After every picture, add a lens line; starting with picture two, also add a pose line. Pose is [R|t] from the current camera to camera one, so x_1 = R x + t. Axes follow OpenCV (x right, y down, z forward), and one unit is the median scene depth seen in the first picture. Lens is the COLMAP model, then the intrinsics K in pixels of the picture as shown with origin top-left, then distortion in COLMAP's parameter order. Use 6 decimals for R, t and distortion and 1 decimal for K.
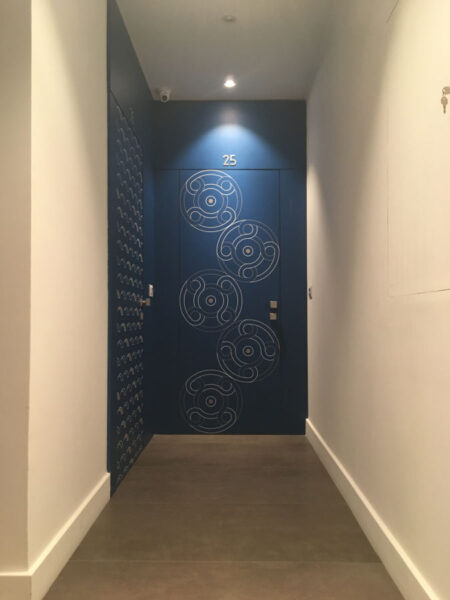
lens RADIAL K [[519.4, 0, 226.1], [0, 519.4, 299.3], [0, 0, 1]] dist [0.059468, -0.047888]
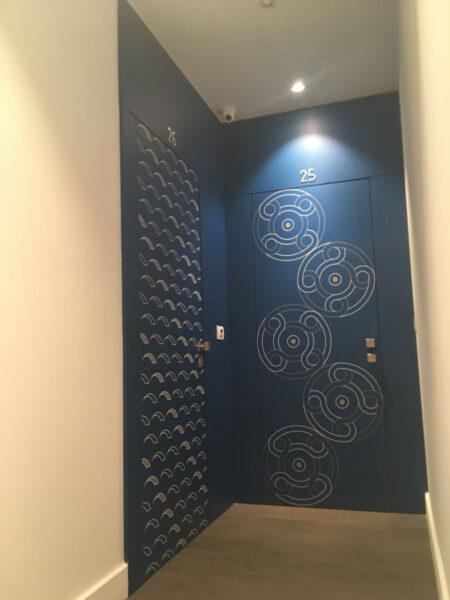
lens RADIAL K [[519.4, 0, 223.9], [0, 519.4, 301.4], [0, 0, 1]] dist [0.059468, -0.047888]
pose [[0.952113, -0.066966, -0.298323, 0.120406], [0.043115, 0.995376, -0.085834, 0.005665], [0.302691, 0.068862, 0.950598, 0.165575]]
